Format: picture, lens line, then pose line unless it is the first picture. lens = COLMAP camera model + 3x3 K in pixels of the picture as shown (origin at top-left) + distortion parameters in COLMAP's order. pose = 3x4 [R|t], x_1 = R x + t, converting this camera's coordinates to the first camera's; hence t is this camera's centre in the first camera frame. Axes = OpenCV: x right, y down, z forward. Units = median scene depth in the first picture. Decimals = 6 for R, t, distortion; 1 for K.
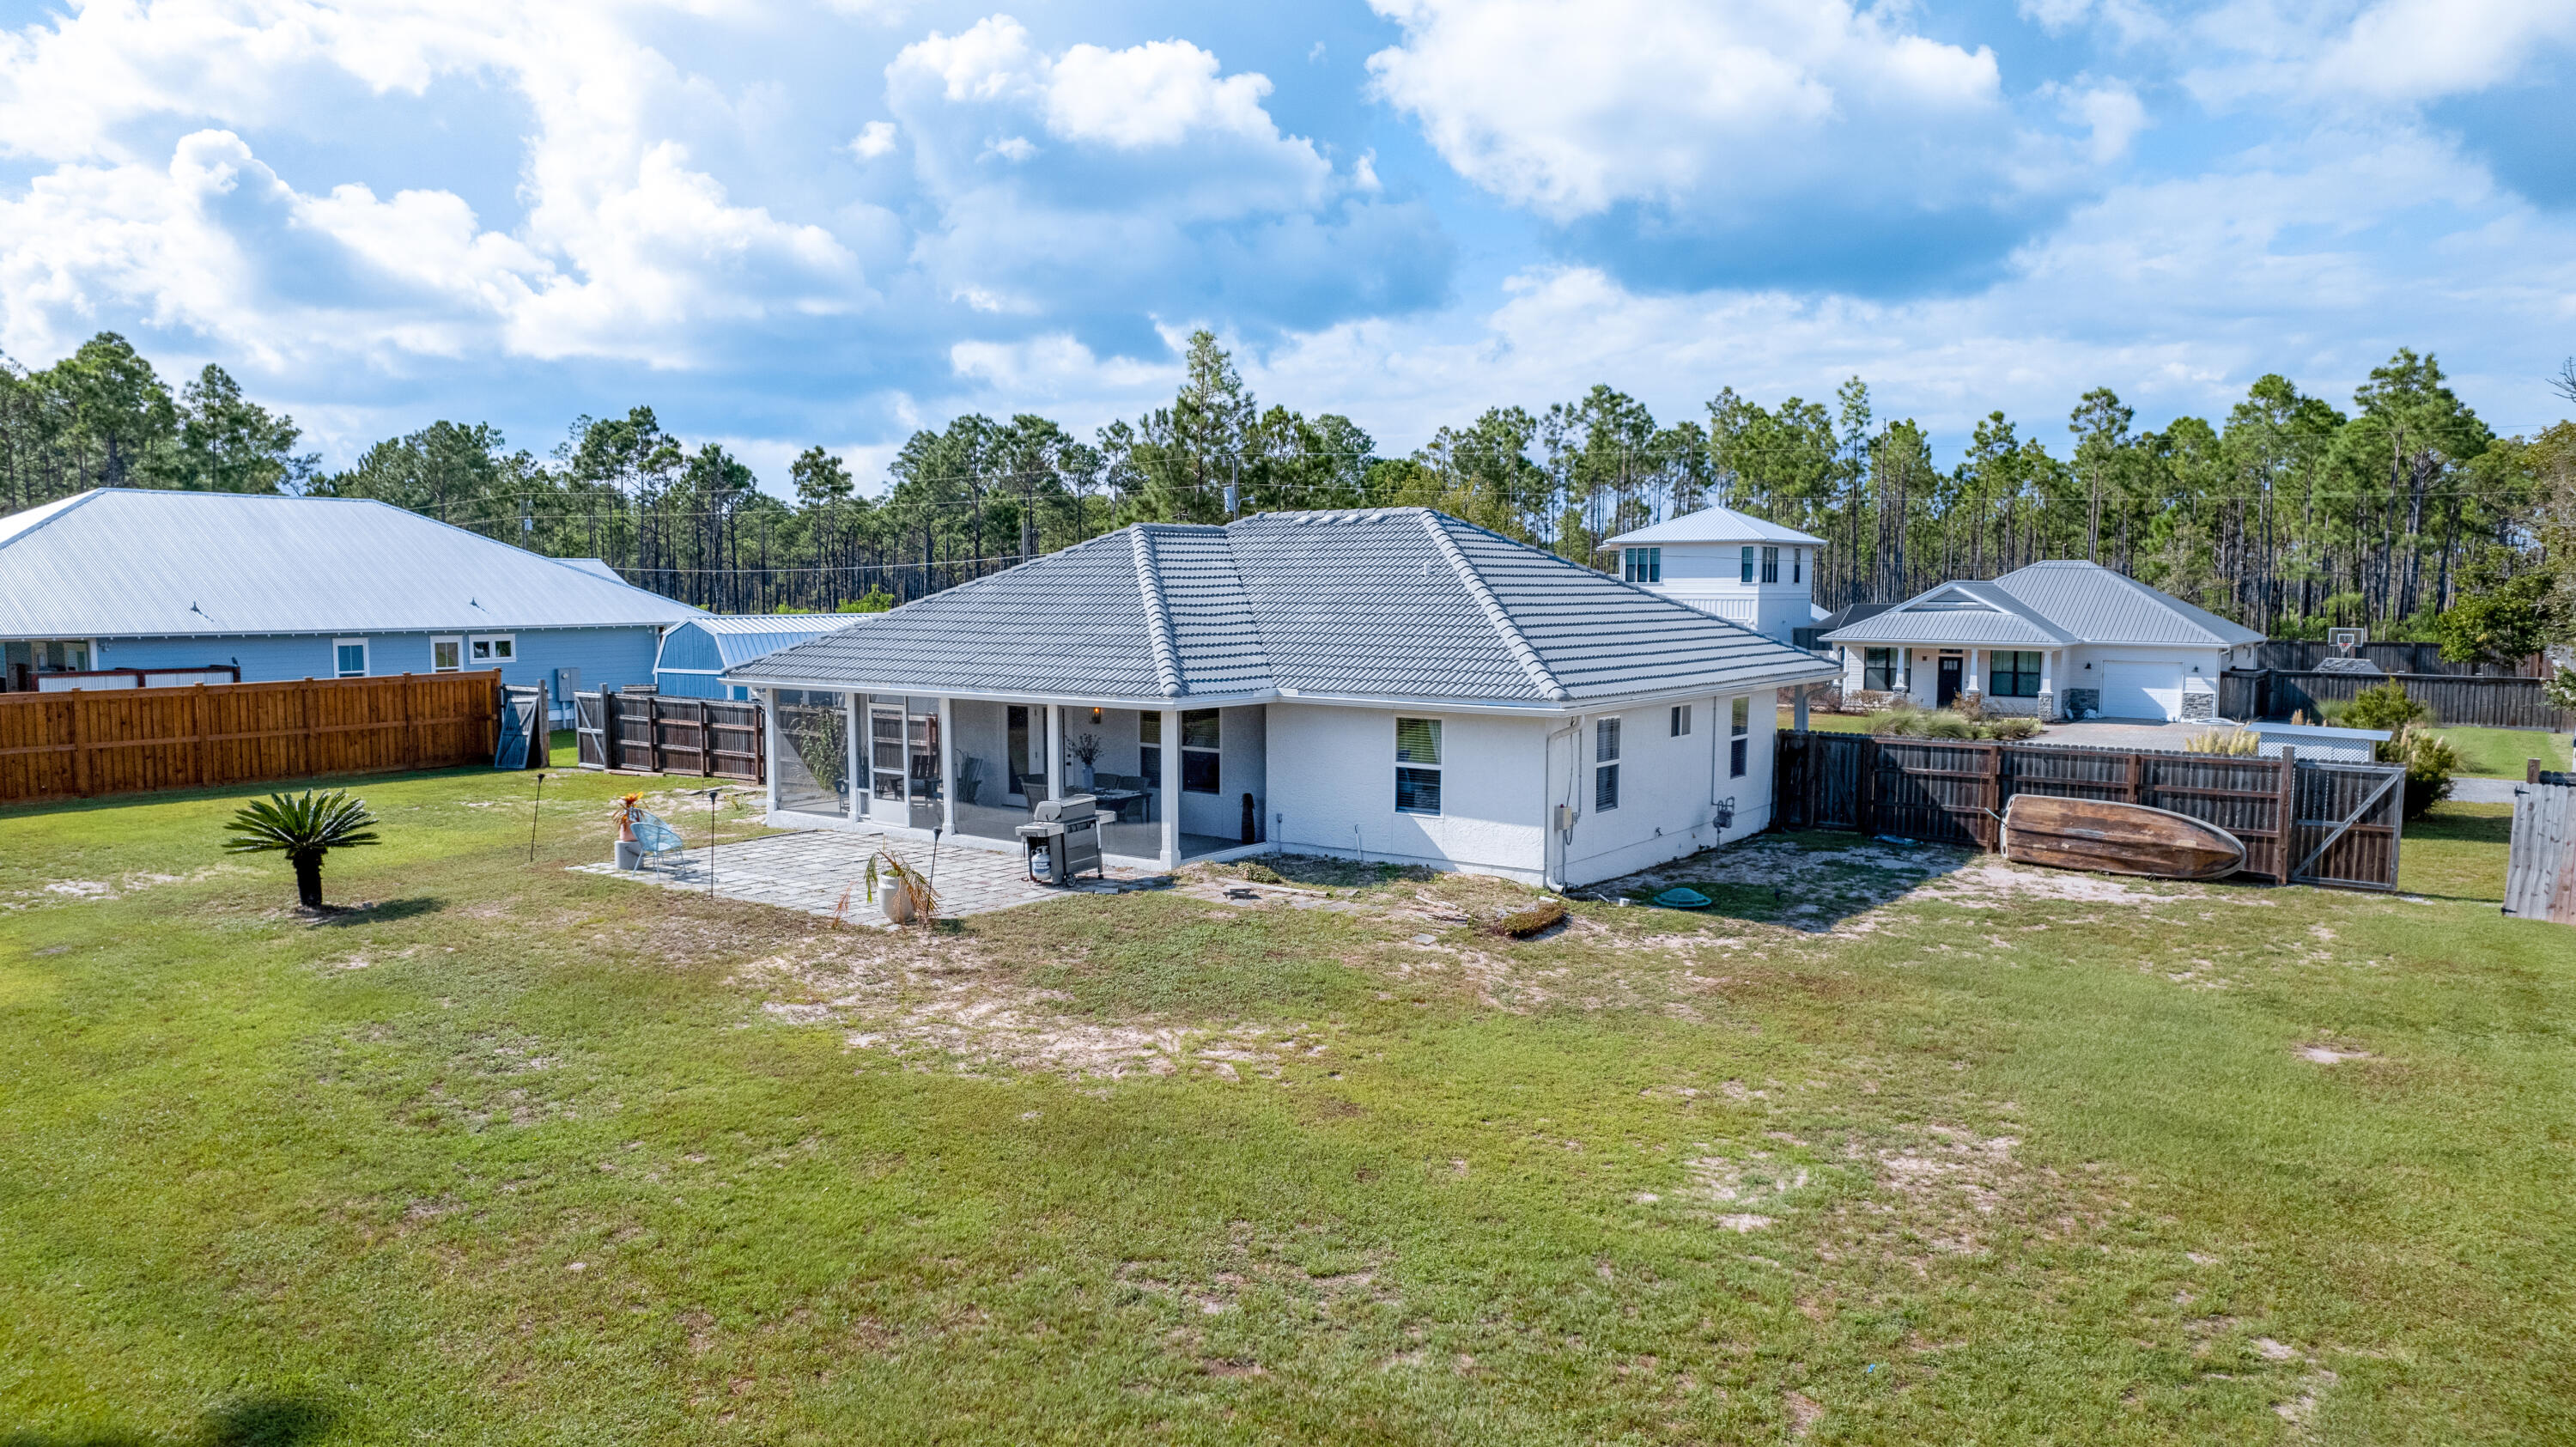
lens RADIAL K [[1646.9, 0, 1297.8], [0, 1646.9, 719.4], [0, 0, 1]] dist [-0.053098, 0.045826]
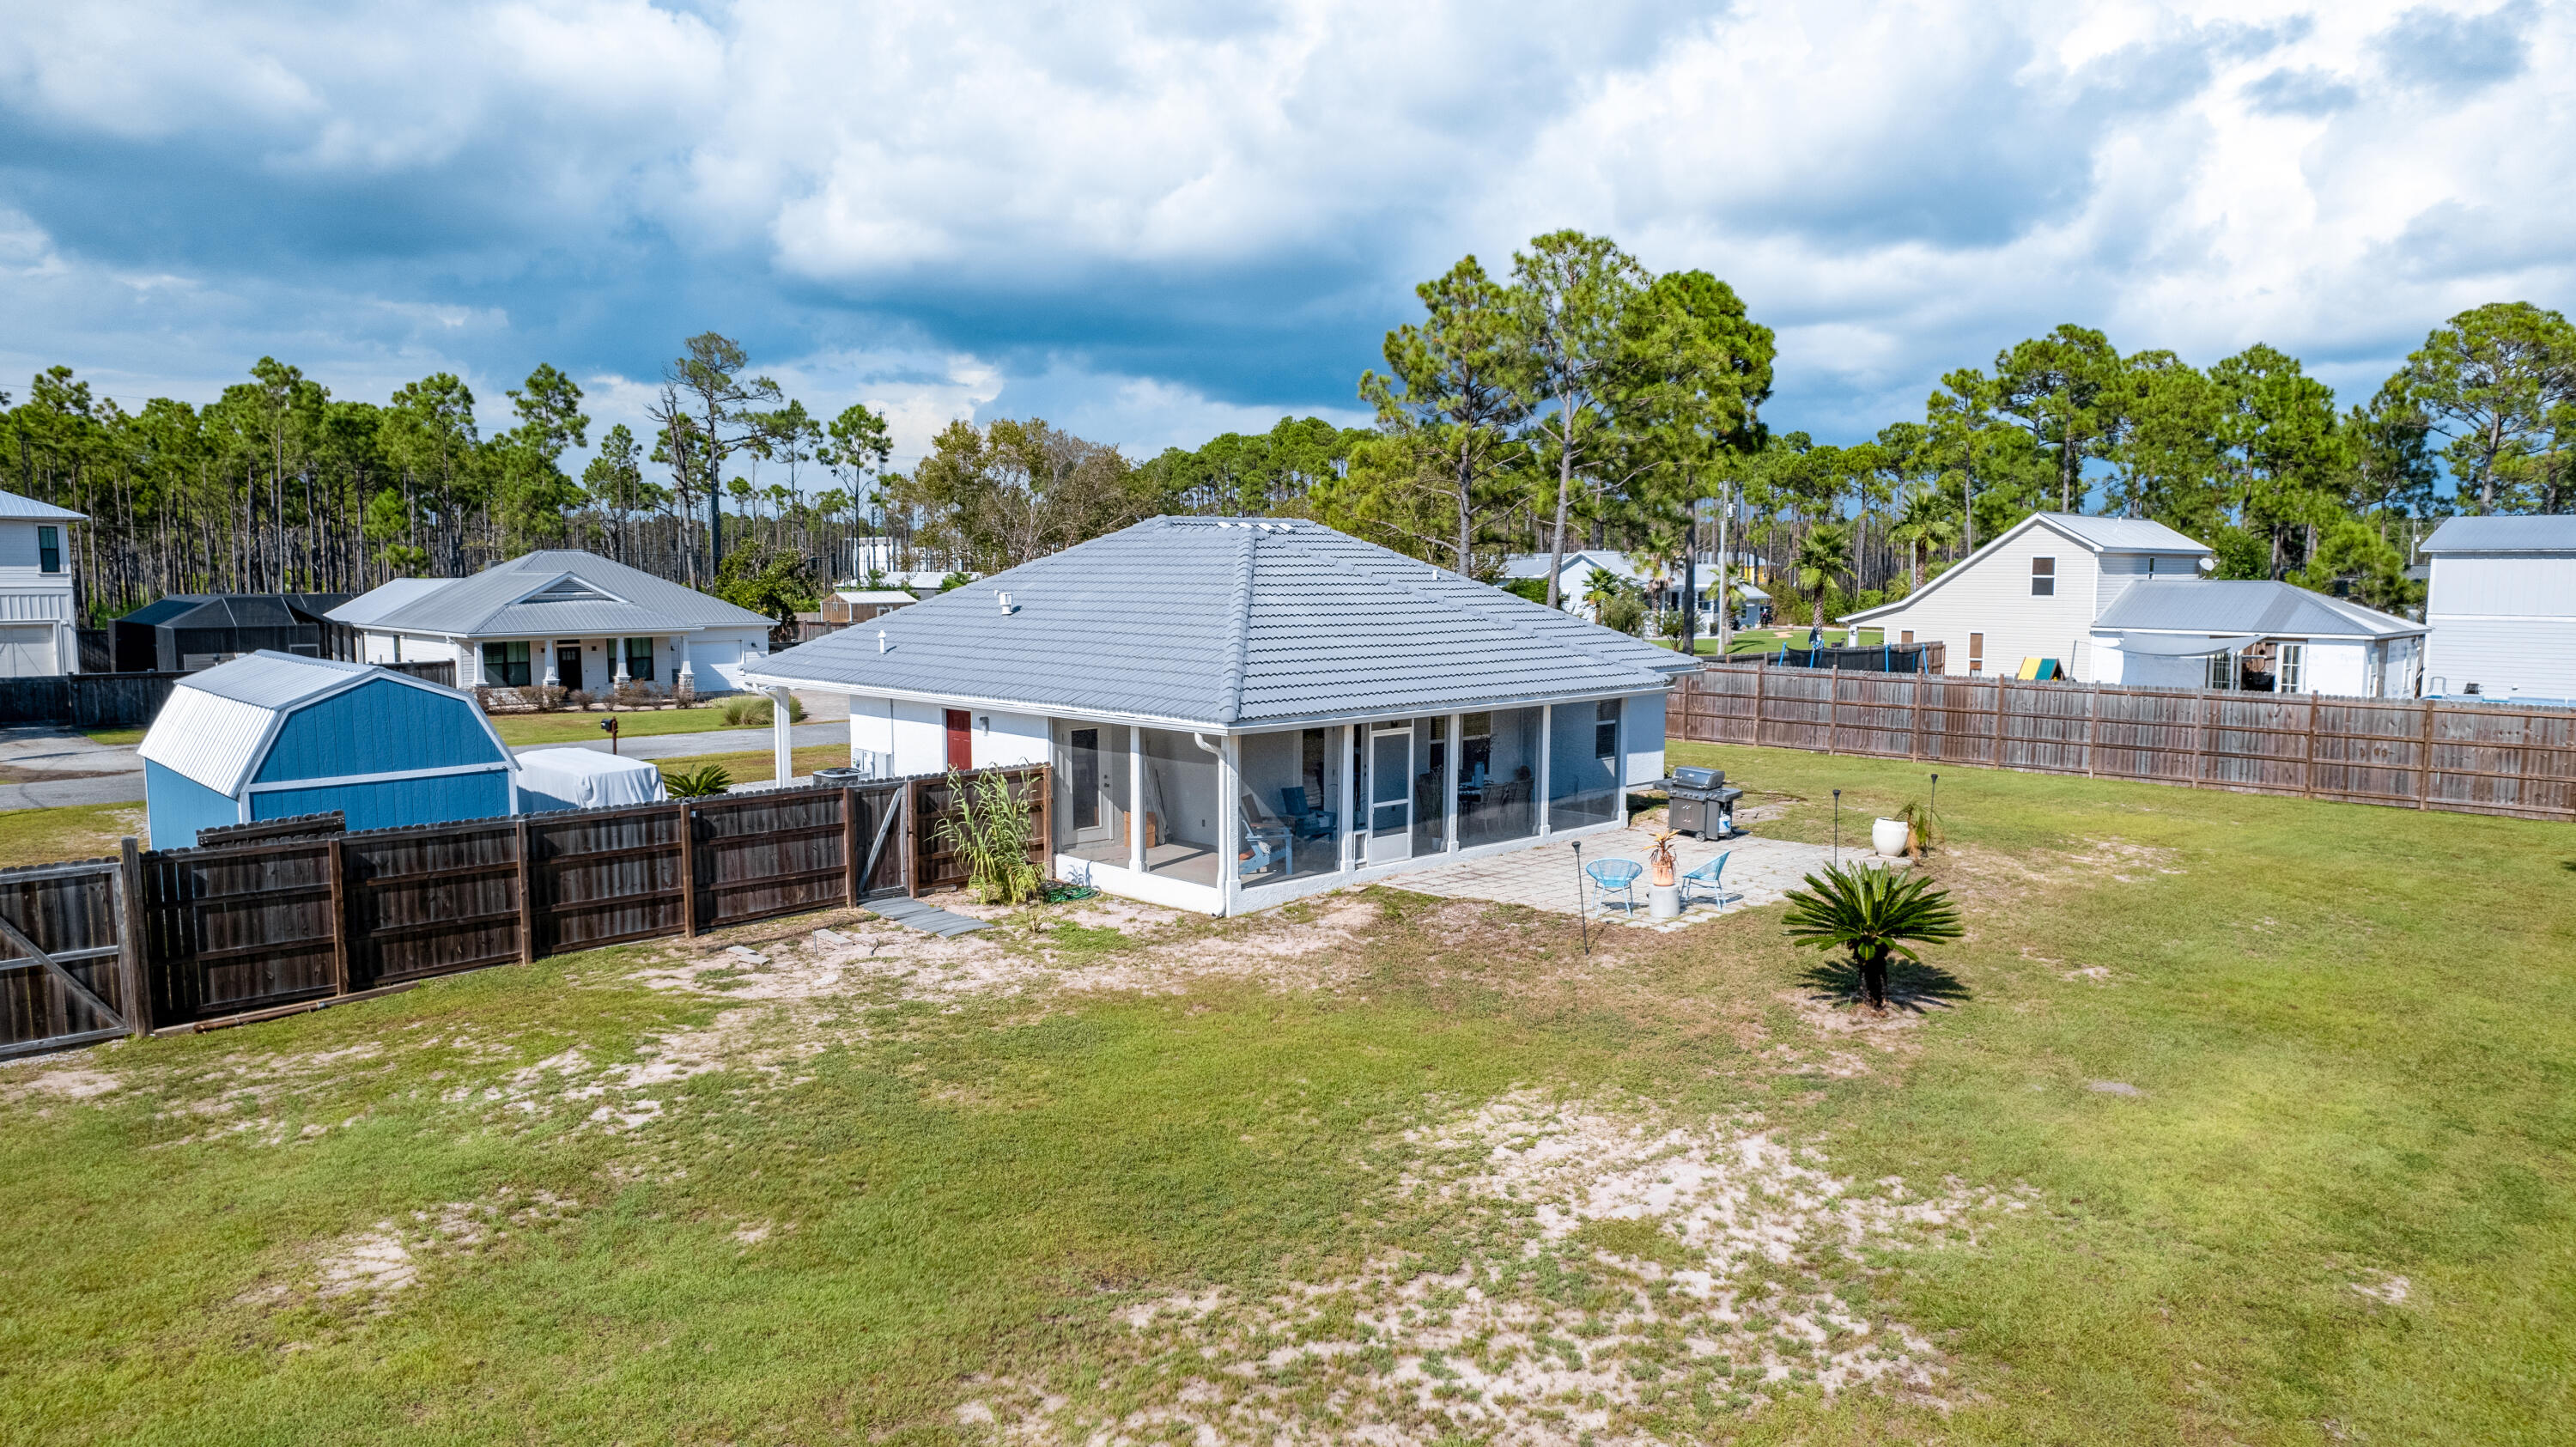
lens RADIAL K [[1646.9, 0, 1289.3], [0, 1646.9, 728.4], [0, 0, 1]] dist [-0.053098, 0.045826]
pose [[0.172911, -0.099976, 0.979850, -1.164315], [0.079509, 0.993005, 0.087287, -0.094801], [-0.981723, 0.062814, 0.179650, 0.903636]]
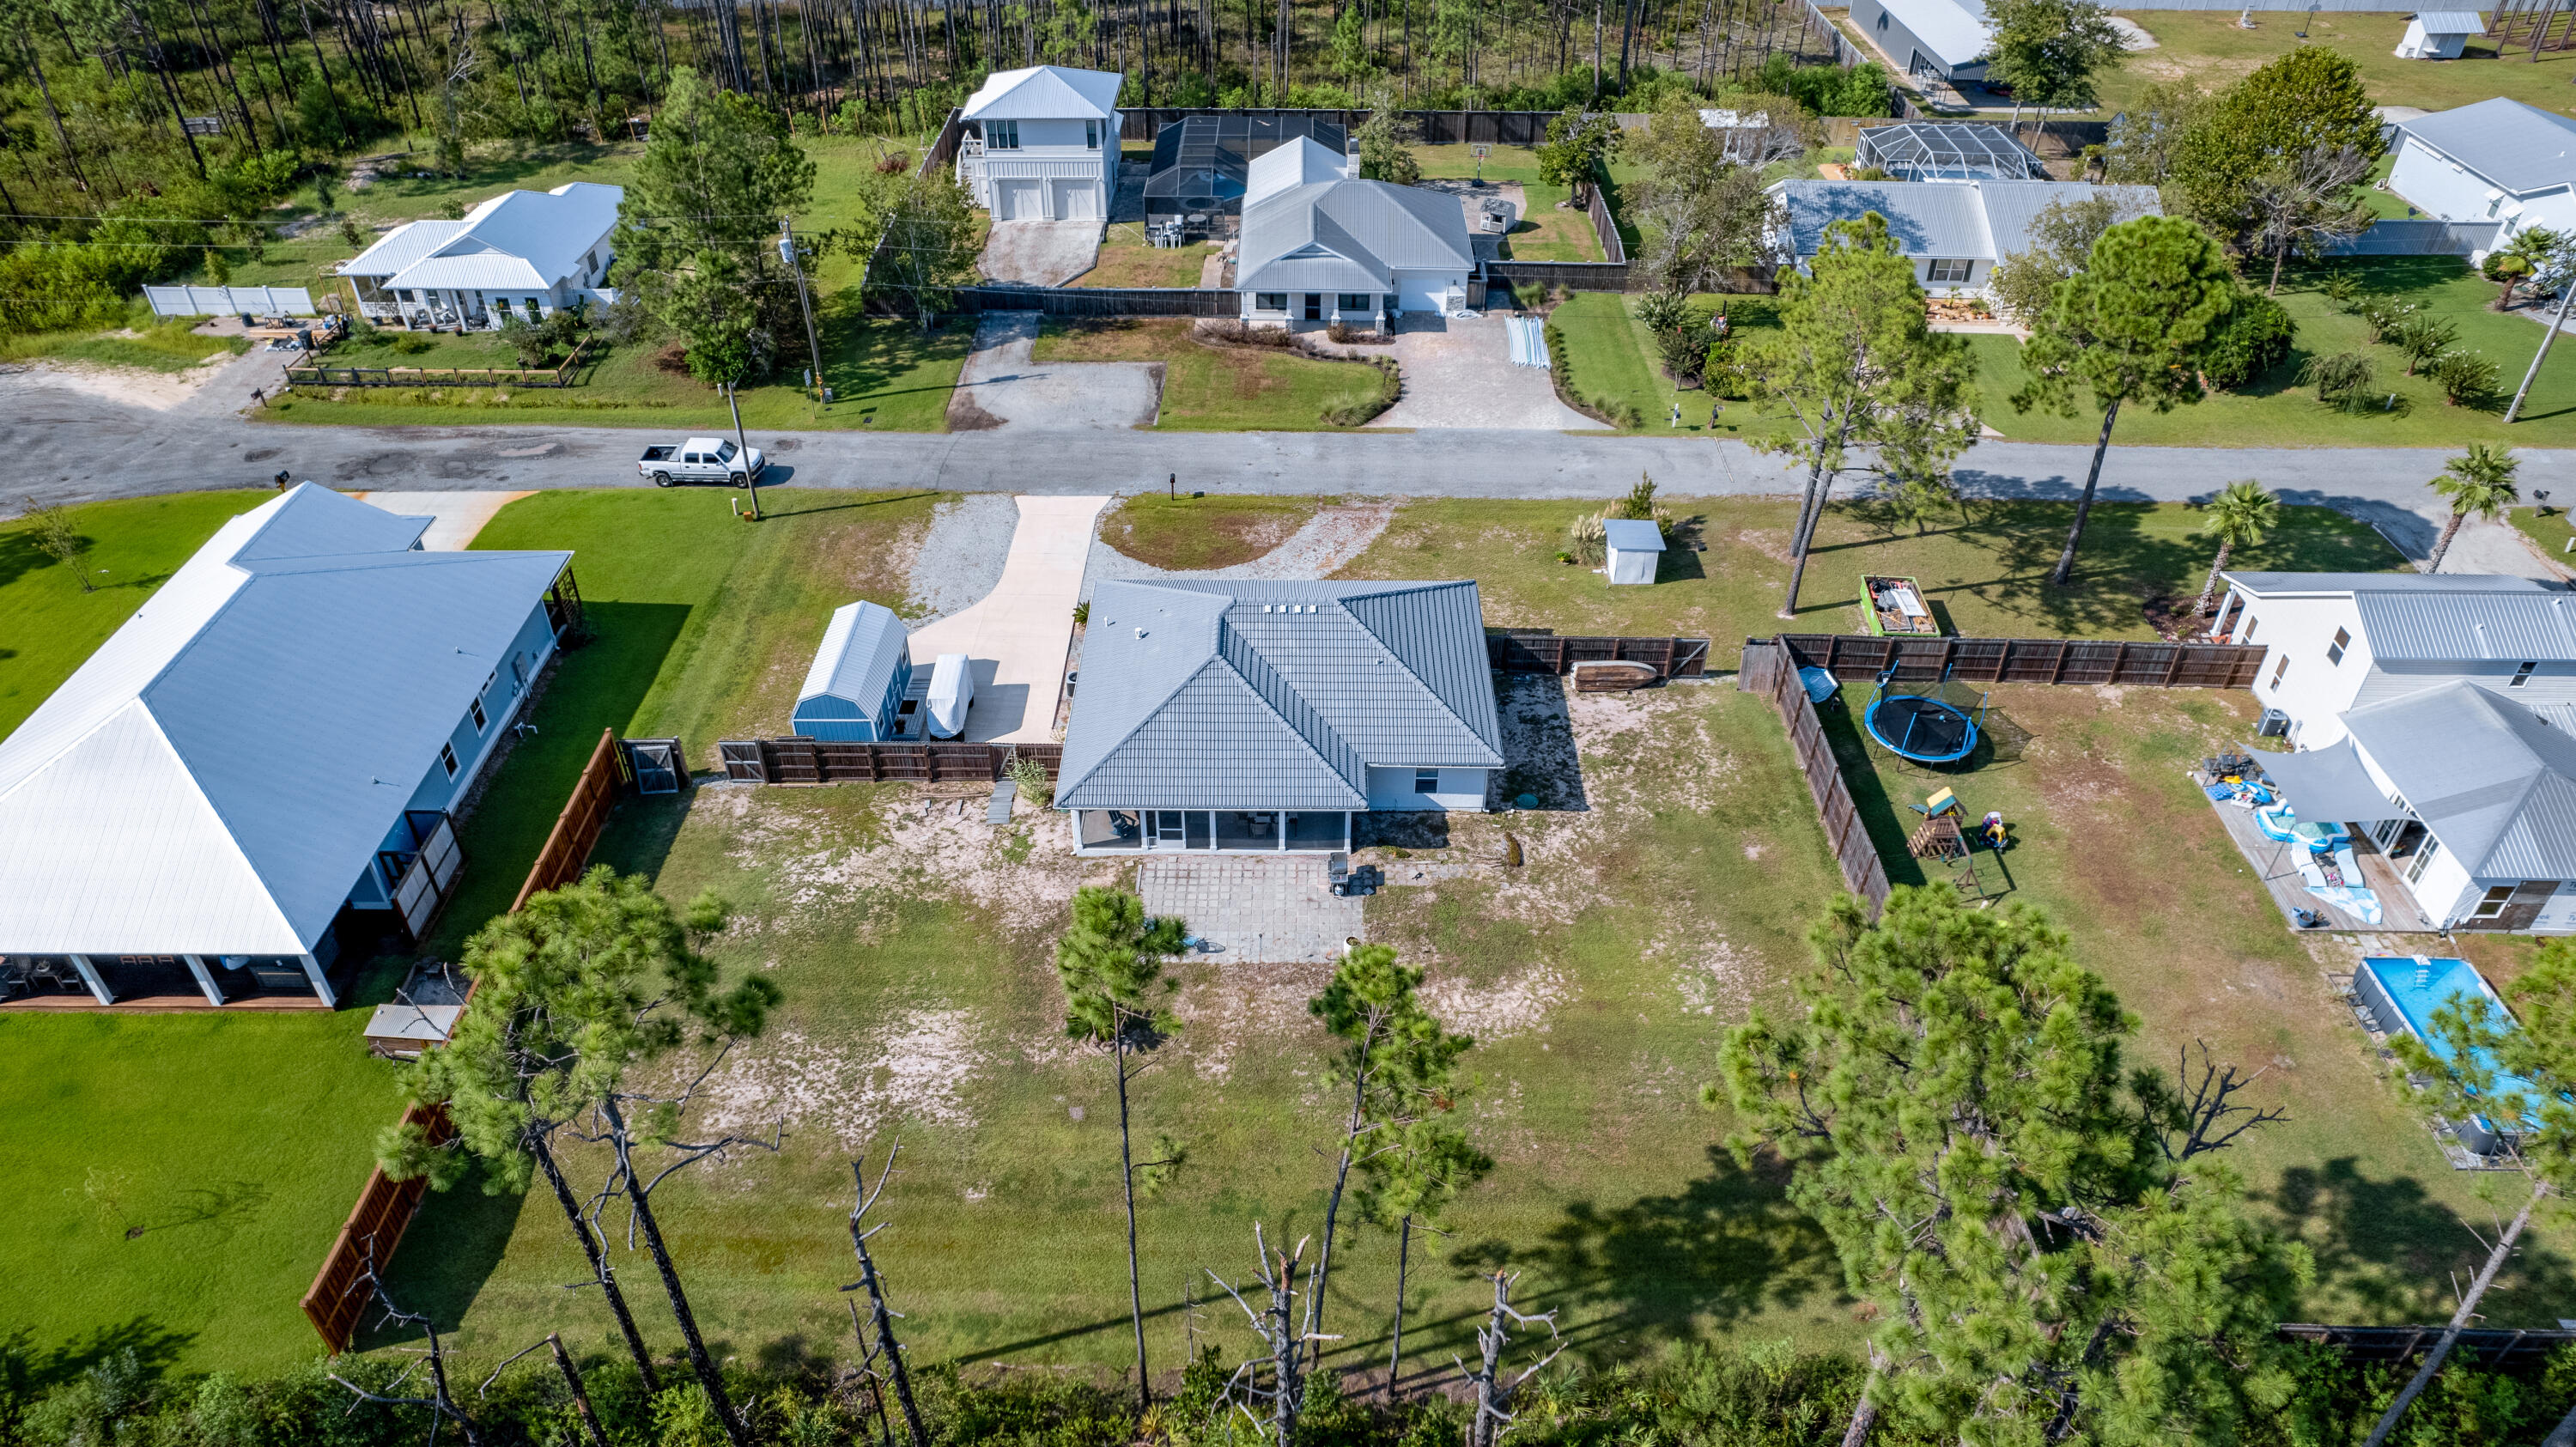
lens RADIAL K [[1646.9, 0, 1280.7], [0, 1646.9, 748.2], [0, 0, 1]] dist [-0.053098, 0.045826]
pose [[0.815315, -0.356384, 0.456345, -1.061721], [0.047717, 0.826813, 0.560450, -1.225771], [-0.577048, -0.435168, 0.691119, -0.472884]]
